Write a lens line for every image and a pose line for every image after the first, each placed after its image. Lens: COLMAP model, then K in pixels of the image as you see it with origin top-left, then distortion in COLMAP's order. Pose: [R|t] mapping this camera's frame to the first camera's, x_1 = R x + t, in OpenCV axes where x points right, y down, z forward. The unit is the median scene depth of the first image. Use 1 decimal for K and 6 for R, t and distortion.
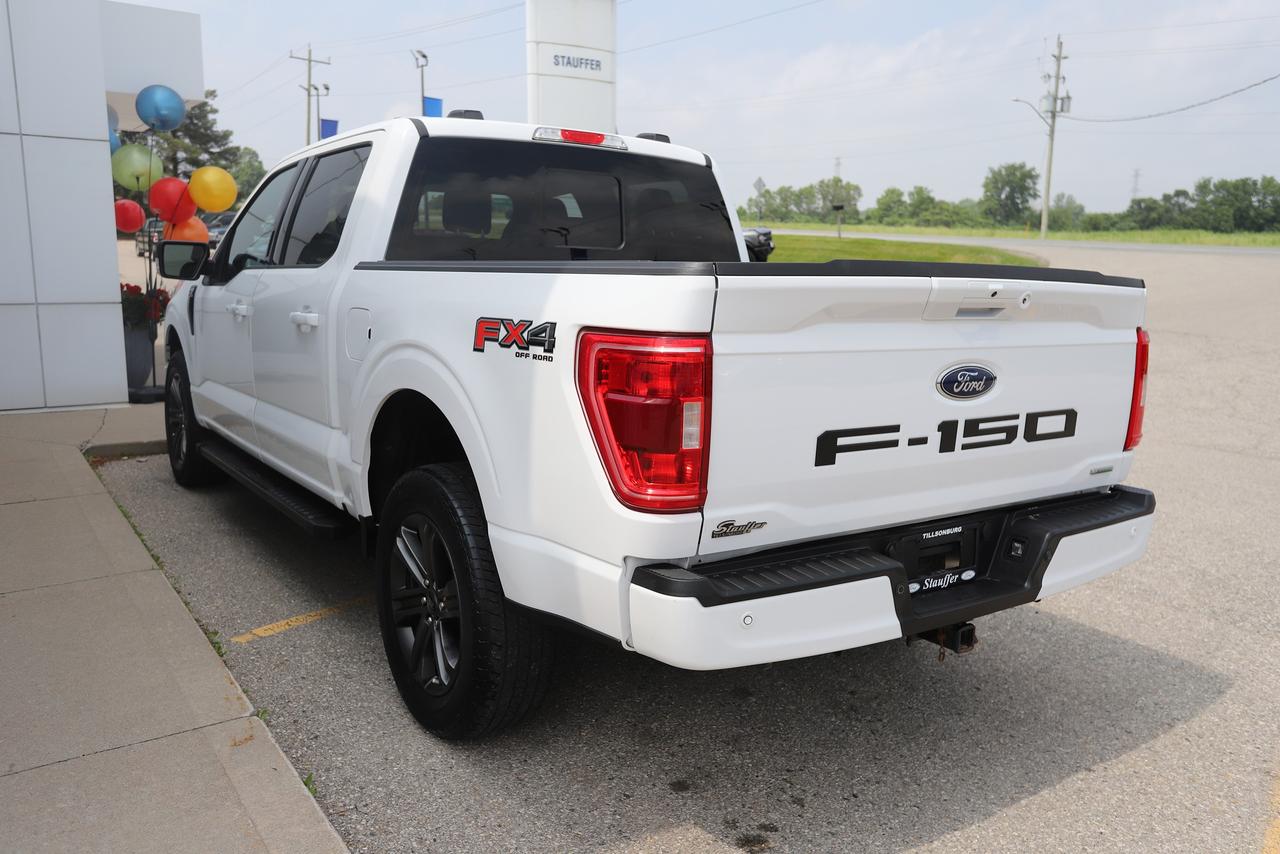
lens RADIAL K [[1021.9, 0, 640.0], [0, 1021.9, 427.0], [0, 0, 1]] dist [-0.001275, 0.003297]
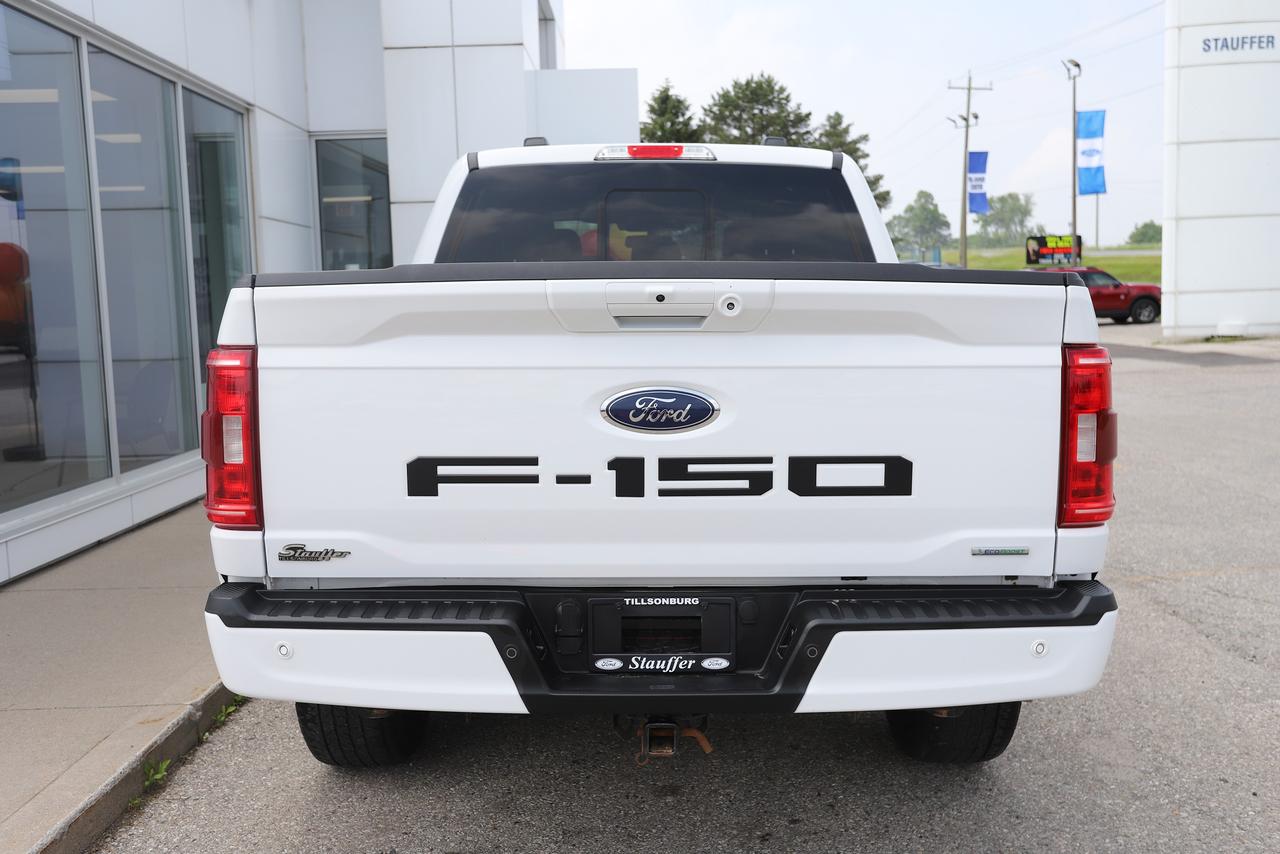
lens RADIAL K [[1168.1, 0, 640.0], [0, 1168.1, 427.0], [0, 0, 1]] dist [-0.010316, 0.083747]
pose [[0.817785, 0.025954, -0.574938, 0.780312], [-0.061418, 0.997214, -0.042344, 0.007808], [0.572237, 0.069940, 0.817100, 0.235222]]
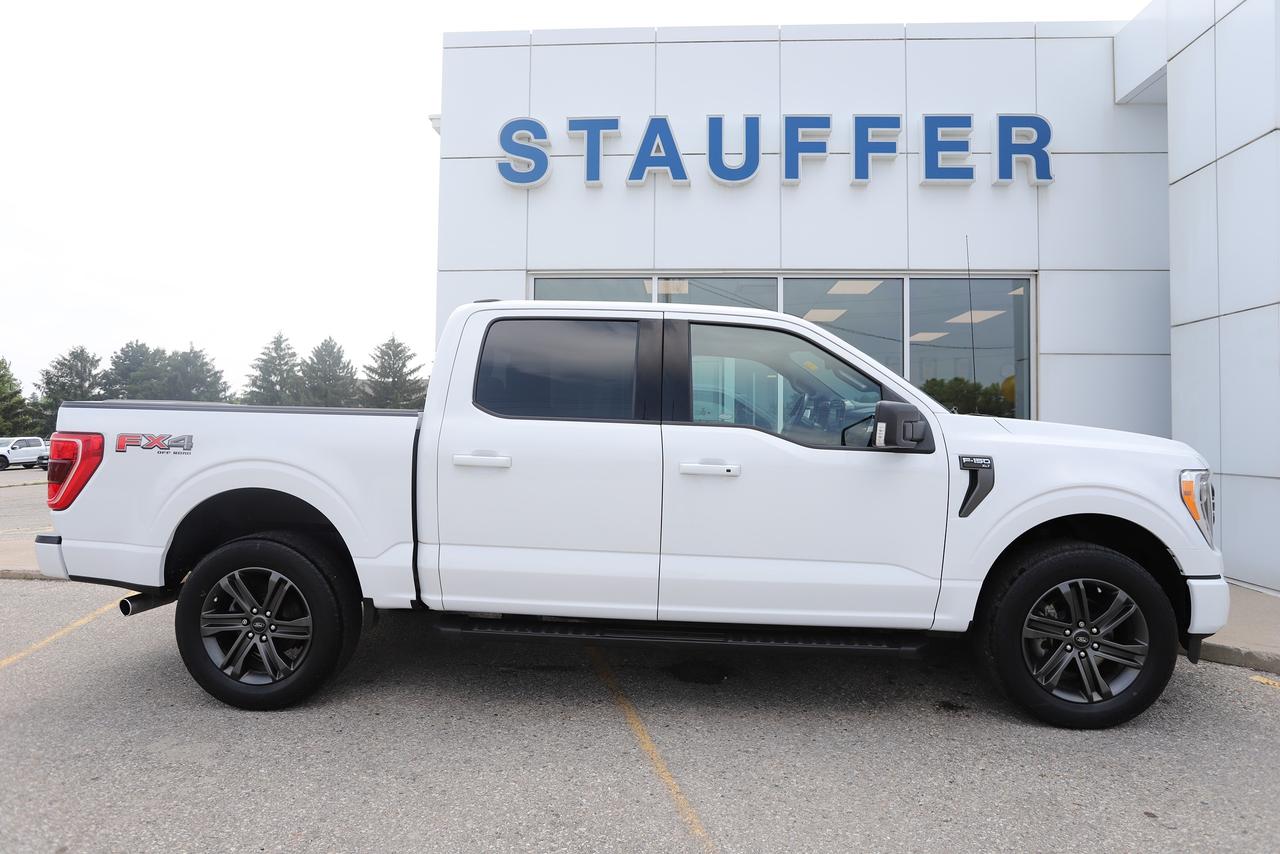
lens RADIAL K [[717.7, 0, 640.0], [0, 717.7, 427.0], [0, 0, 1]] dist [-0.067988, 0.040781]
pose [[-0.619392, -0.027009, -0.784617, 0.883321], [-0.152102, 0.984601, 0.086179, -0.380515], [0.770207, 0.172720, -0.613962, 2.674985]]
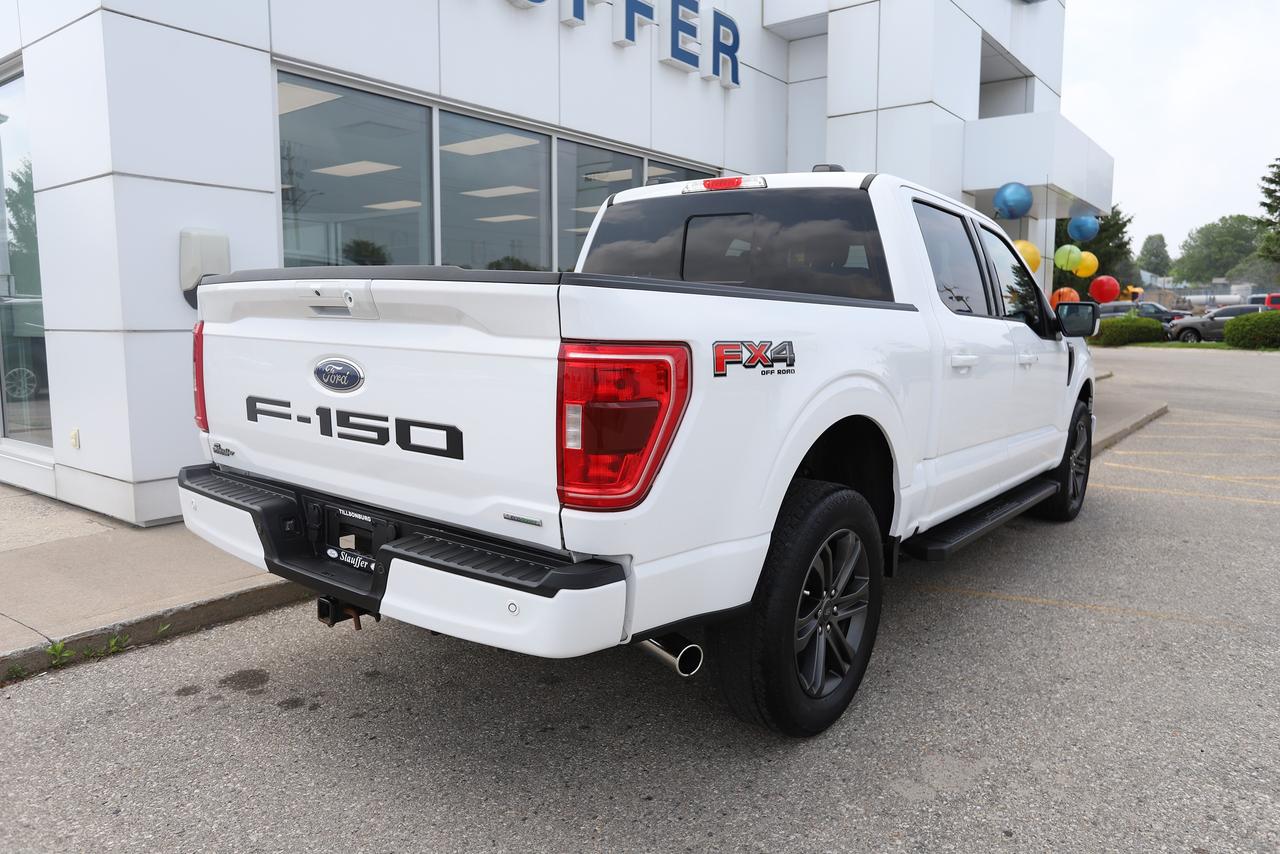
lens RADIAL K [[876.2, 0, 640.0], [0, 876.2, 427.0], [0, 0, 1]] dist [-0.043273, 0.042986]
pose [[0.298303, 0.100322, -0.949184, 1.229945], [-0.162381, 0.985298, 0.053107, -0.086066], [0.940557, 0.138288, 0.310208, 0.960946]]
